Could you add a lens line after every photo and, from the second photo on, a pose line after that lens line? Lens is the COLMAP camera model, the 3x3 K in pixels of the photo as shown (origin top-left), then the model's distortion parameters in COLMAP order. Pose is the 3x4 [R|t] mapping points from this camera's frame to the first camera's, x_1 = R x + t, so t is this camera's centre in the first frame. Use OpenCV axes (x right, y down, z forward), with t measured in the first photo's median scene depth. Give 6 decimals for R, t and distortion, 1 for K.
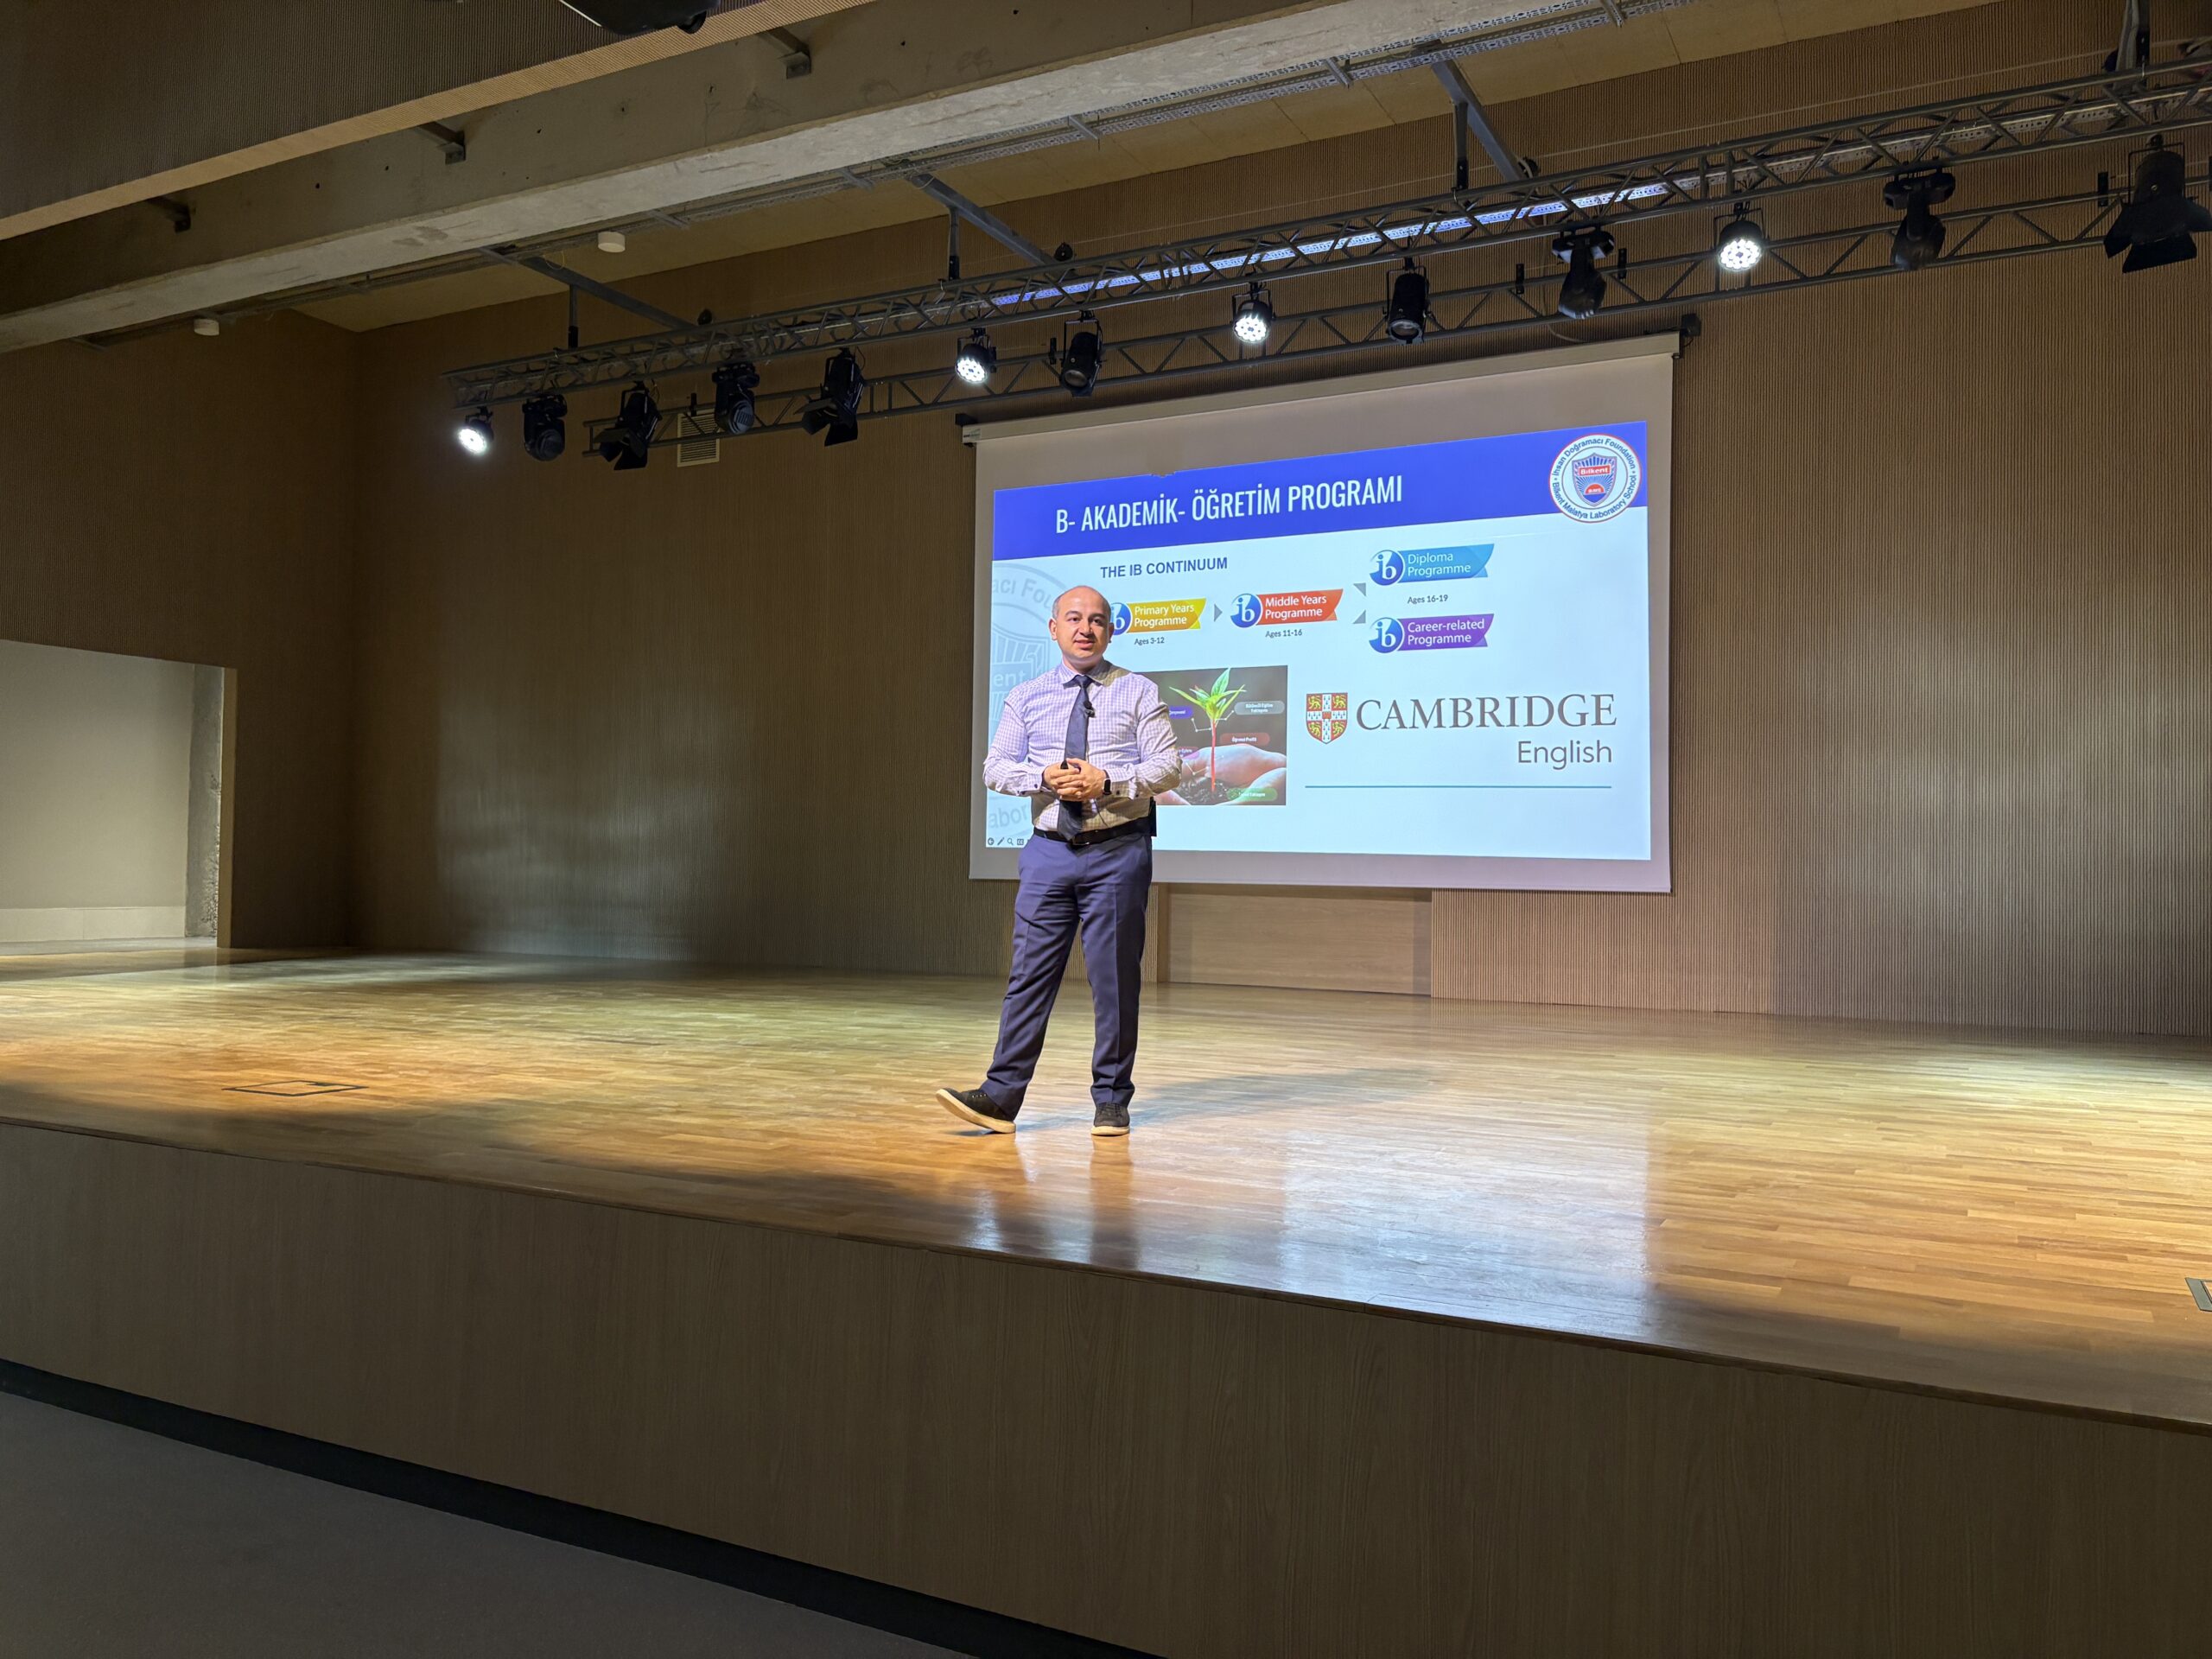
lens RADIAL K [[1674.2, 0, 1120.1], [0, 1674.2, 819.9], [0, 0, 1]] dist [0.048845, -0.054990]
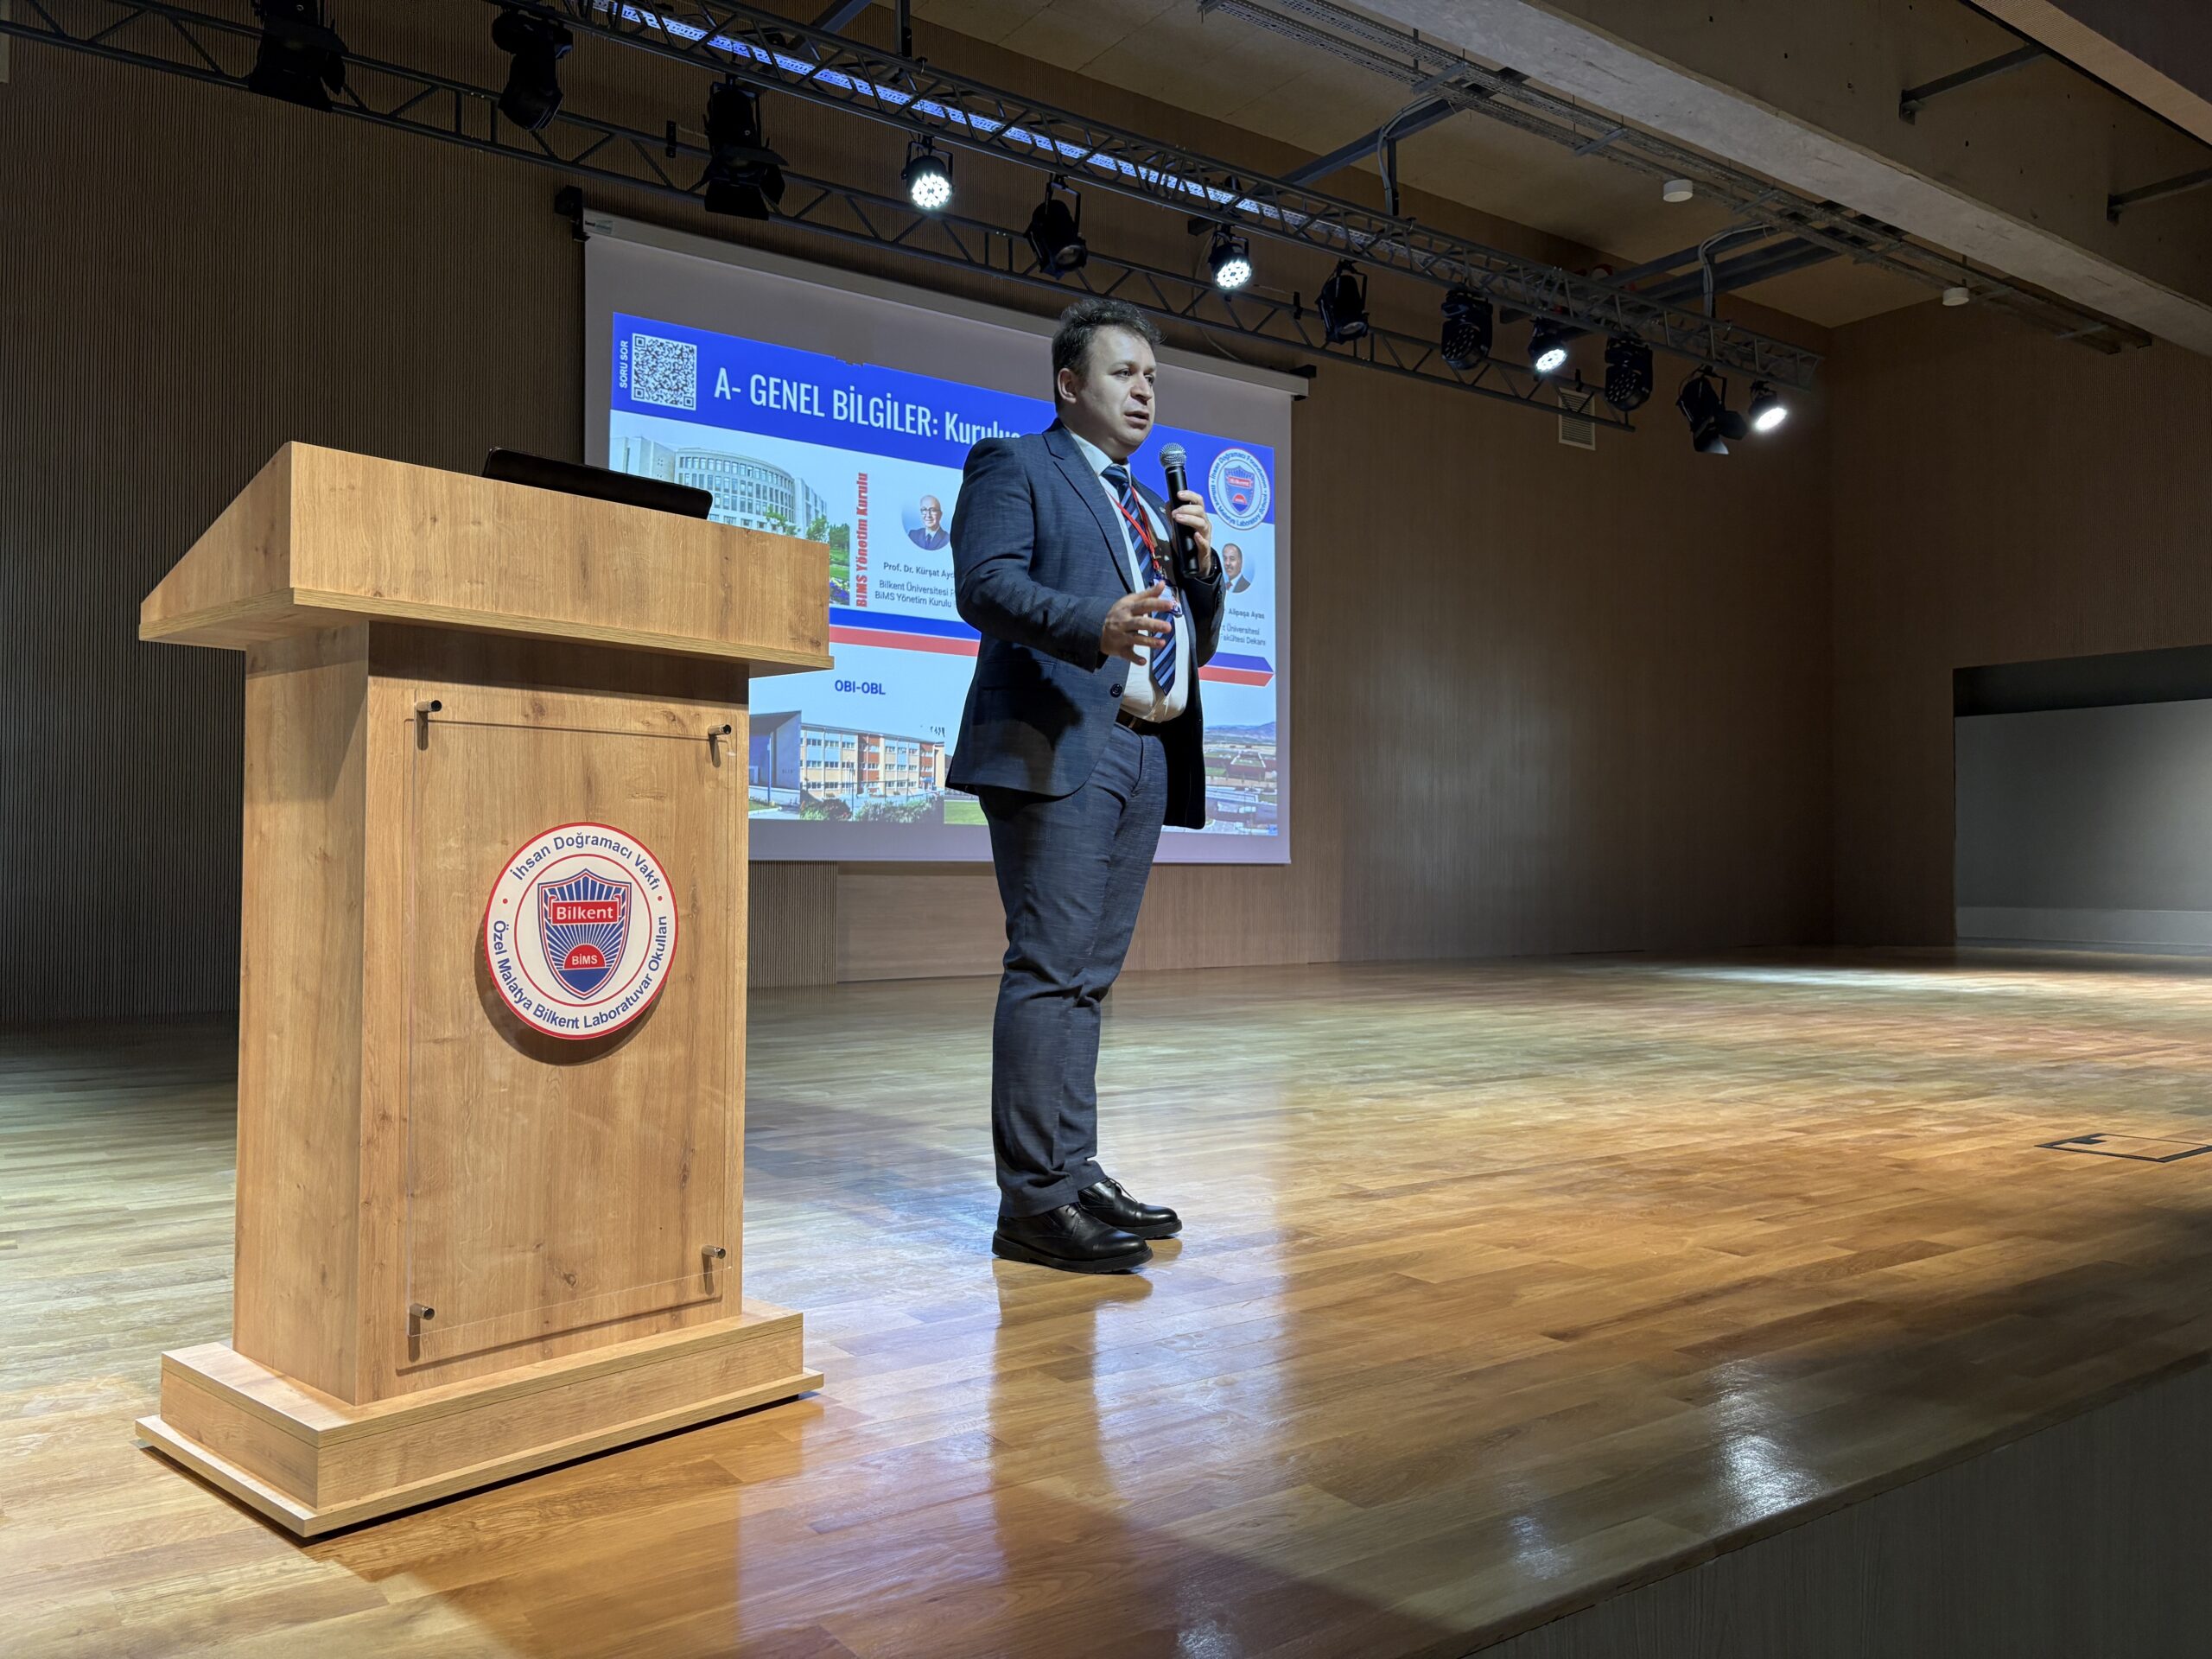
lens RADIAL K [[1674.2, 0, 1094.7], [0, 1674.2, 830.3], [0, 0, 1]] dist [0.048845, -0.054990]
pose [[0.443400, 0.004939, 0.896310, -0.733224], [-0.026978, 0.999605, 0.007838, 0.013976], [-0.895918, -0.027656, 0.443358, 0.584324]]
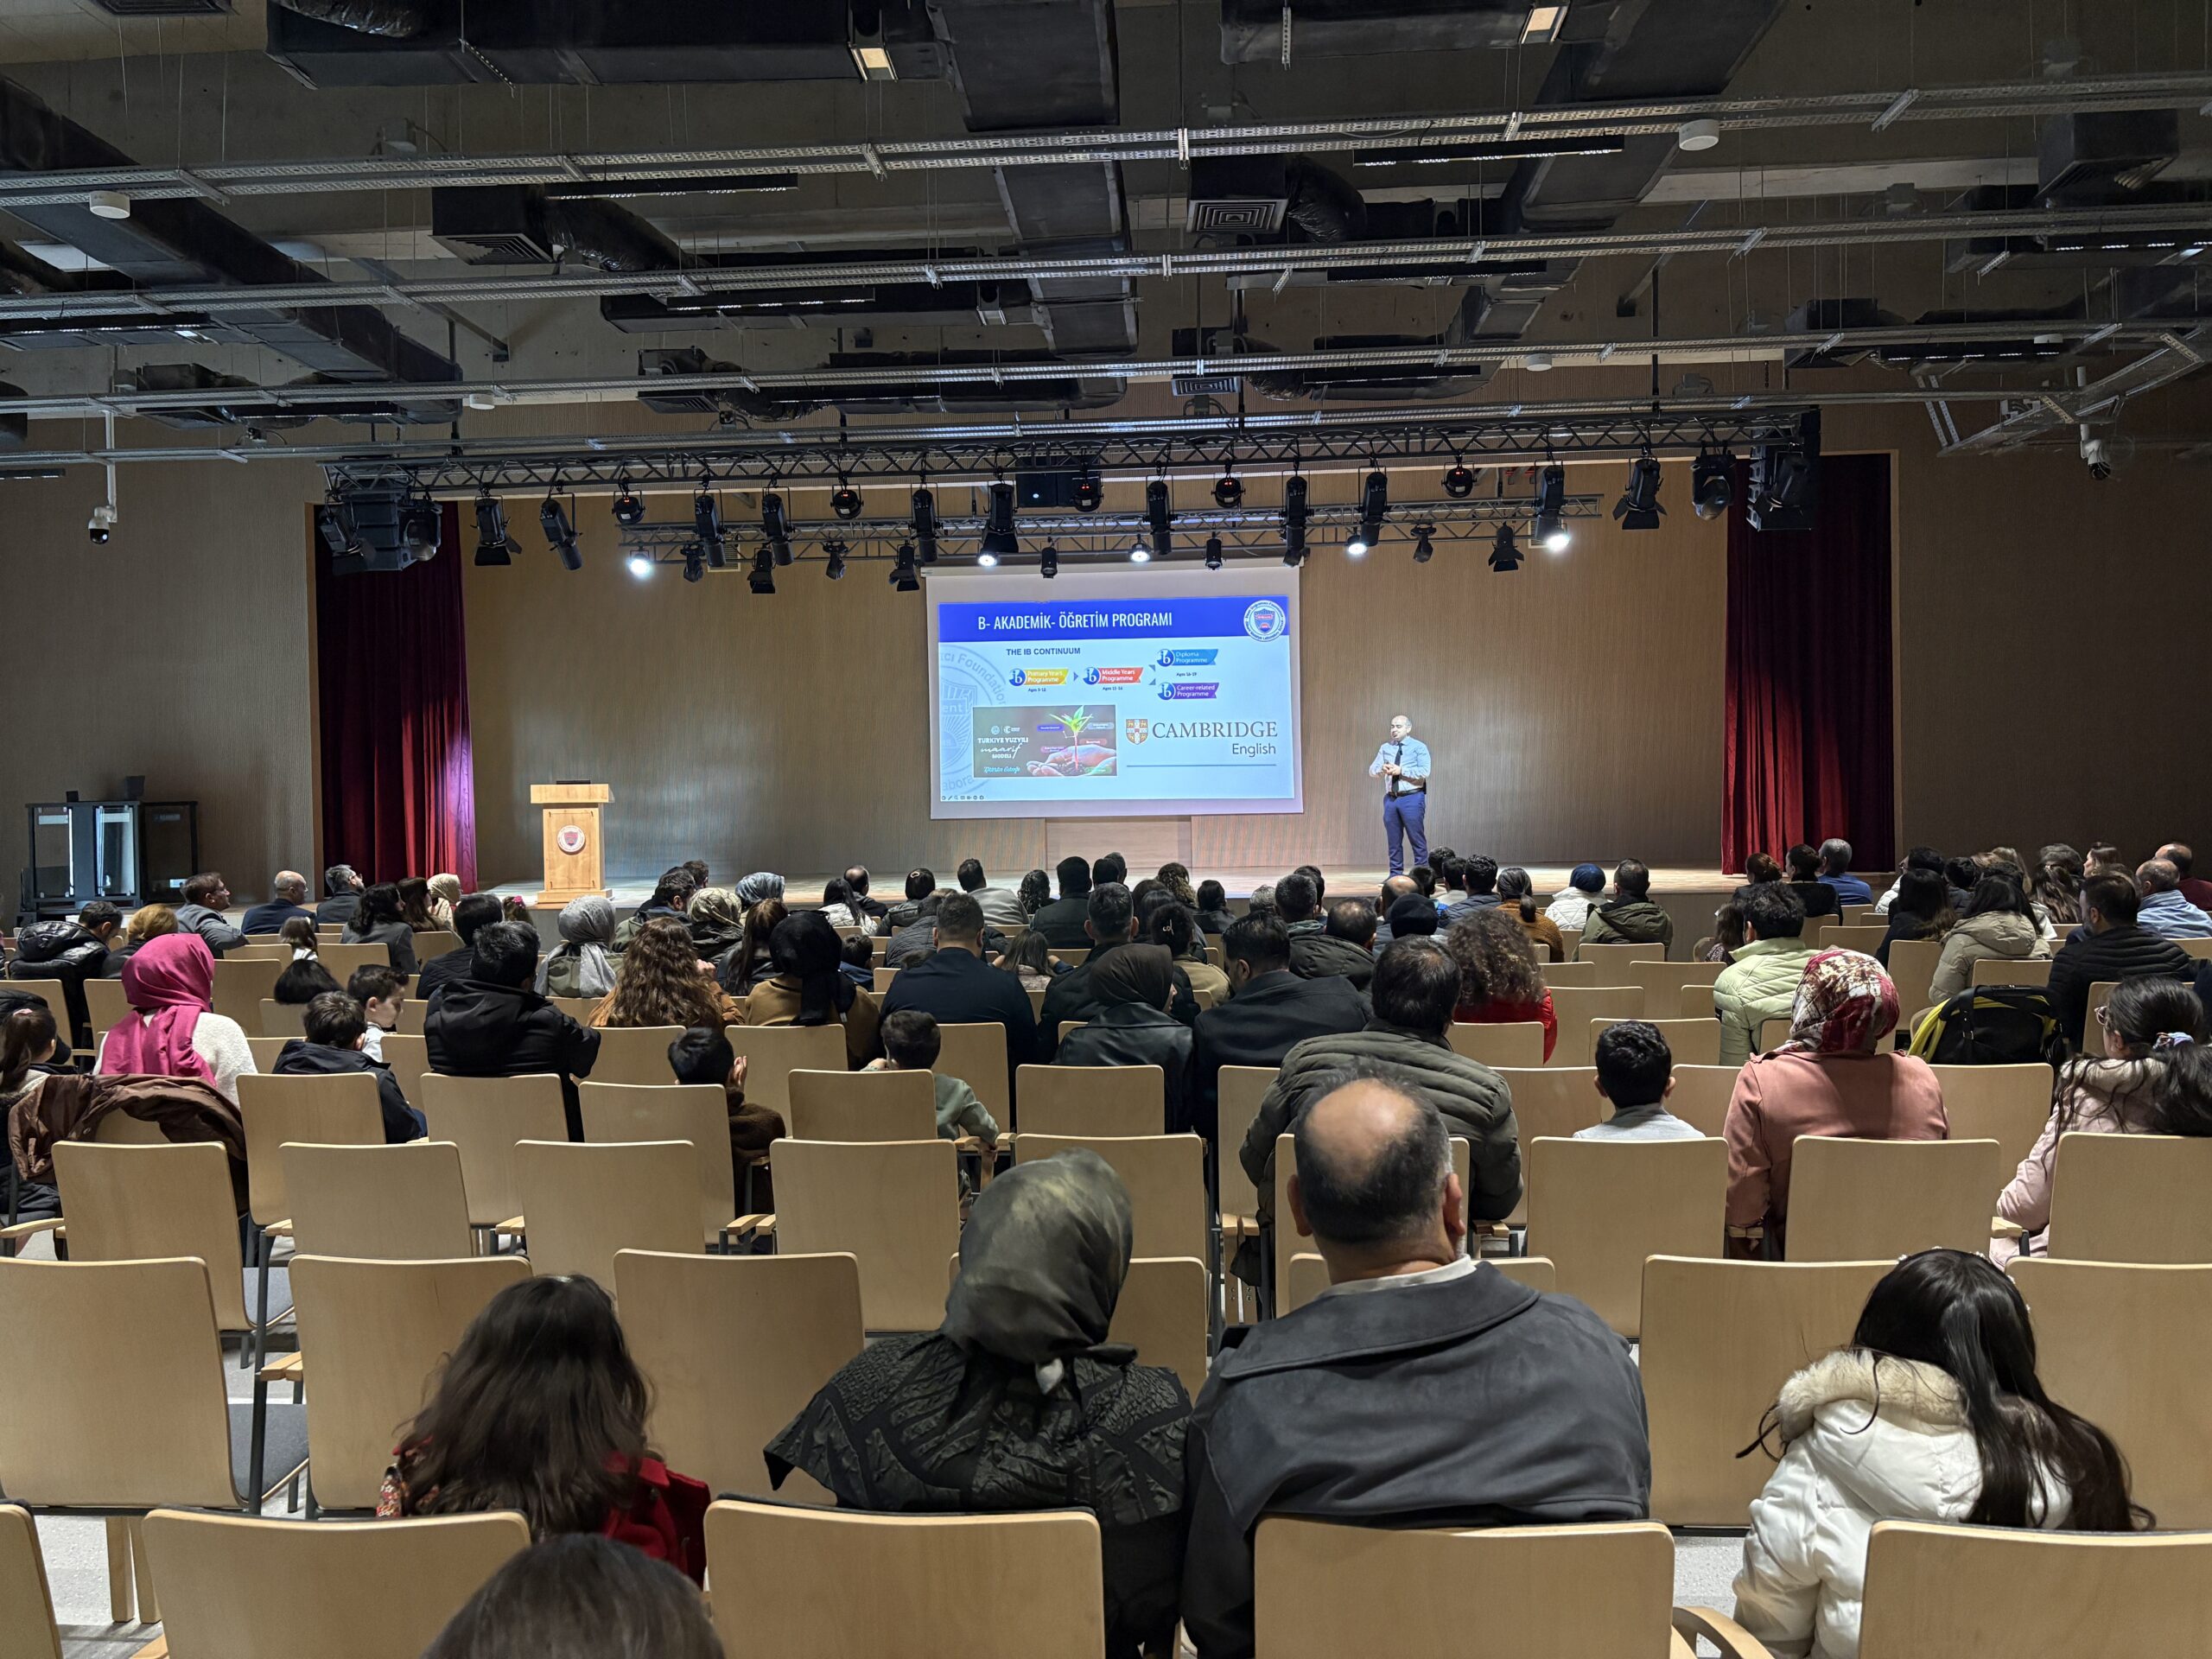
lens RADIAL K [[1674.2, 0, 1108.7], [0, 1674.2, 833.8], [0, 0, 1]] dist [0.048845, -0.054990]
pose [[0.914365, -0.038023, 0.403102, -0.757268], [0.019685, 0.998578, 0.049540, -0.041222], [-0.404413, -0.037362, 0.913813, -0.861225]]
